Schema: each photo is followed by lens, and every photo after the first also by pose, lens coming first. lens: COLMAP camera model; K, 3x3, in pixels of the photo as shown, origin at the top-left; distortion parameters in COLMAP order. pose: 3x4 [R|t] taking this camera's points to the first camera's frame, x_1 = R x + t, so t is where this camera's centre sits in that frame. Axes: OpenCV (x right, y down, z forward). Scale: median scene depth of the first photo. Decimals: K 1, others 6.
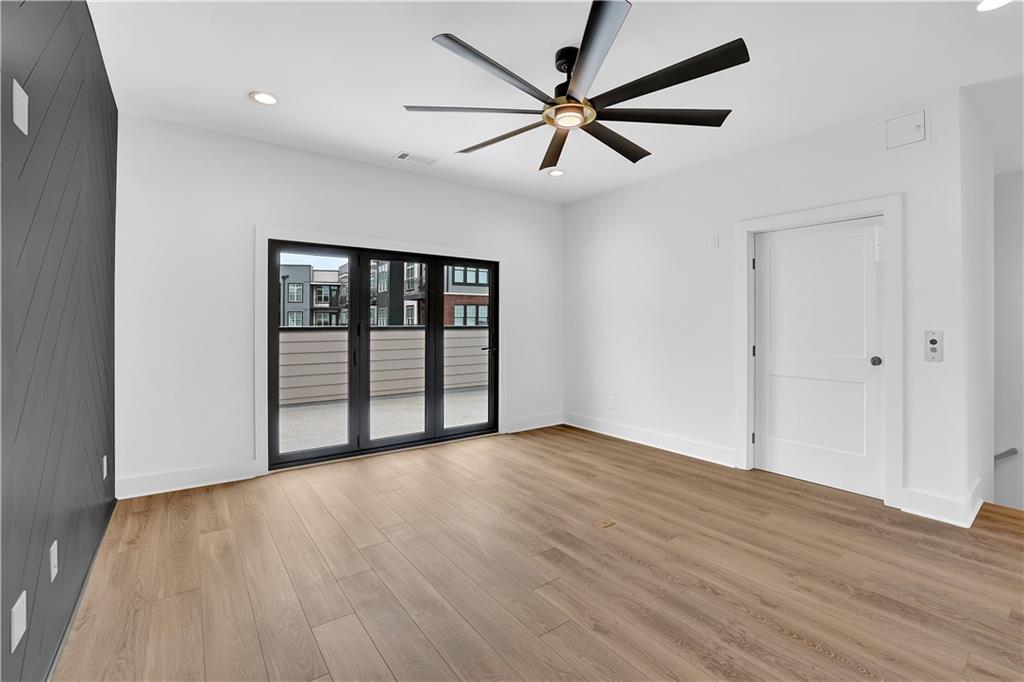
lens RADIAL K [[443.4, 0, 512.0], [0, 443.4, 341.0], [0, 0, 1]] dist [-0.000426, 0.000140]
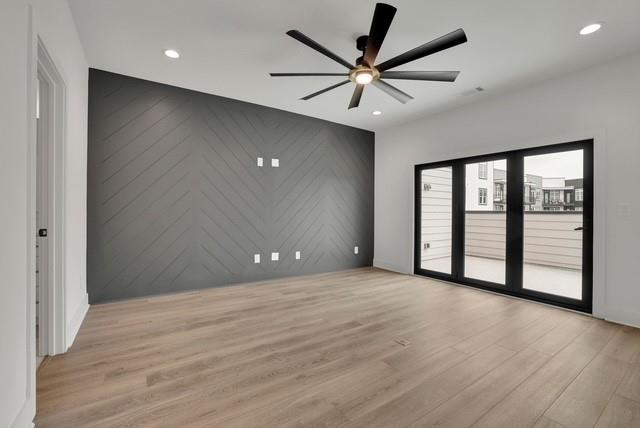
lens RADIAL K [[275.4, 0, 320.0], [0, 275.4, 214.0], [0, 0, 1]] dist [-0.002781, -0.000366]
pose [[-0.050324, -0.001981, -0.998731, 1.139055], [-0.046579, 0.998915, 0.000365, 0.029873], [0.997646, 0.046538, -0.050362, 0.822359]]
